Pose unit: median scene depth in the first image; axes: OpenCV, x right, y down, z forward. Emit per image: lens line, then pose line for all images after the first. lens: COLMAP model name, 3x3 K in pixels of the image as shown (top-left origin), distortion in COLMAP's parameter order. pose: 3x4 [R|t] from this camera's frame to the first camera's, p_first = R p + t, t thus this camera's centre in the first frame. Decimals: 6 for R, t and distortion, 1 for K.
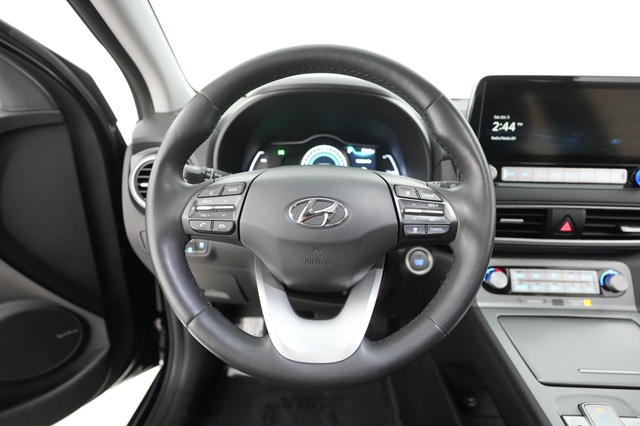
lens RADIAL K [[313.0, 0, 317.7], [0, 313.0, 213.7], [0, 0, 1]] dist [-0.015421, 0.000507]
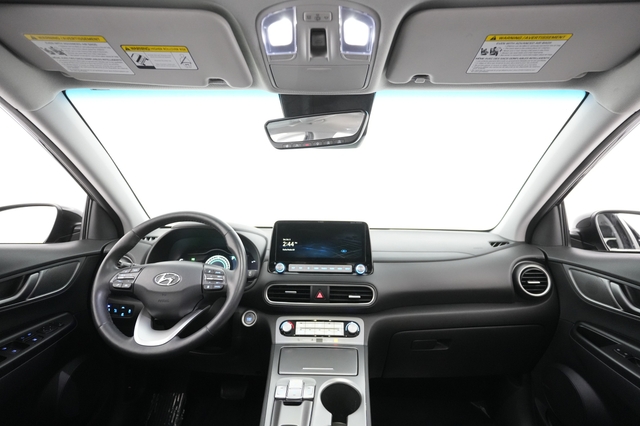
lens RADIAL K [[313.0, 0, 321.2], [0, 313.0, 214.7], [0, 0, 1]] dist [-0.015421, 0.000507]
pose [[0.999990, 0.004476, 0.000275, 0.798627], [-0.004071, 0.931817, -0.362905, 0.270161], [-0.001881, 0.362900, 0.931826, -0.933951]]
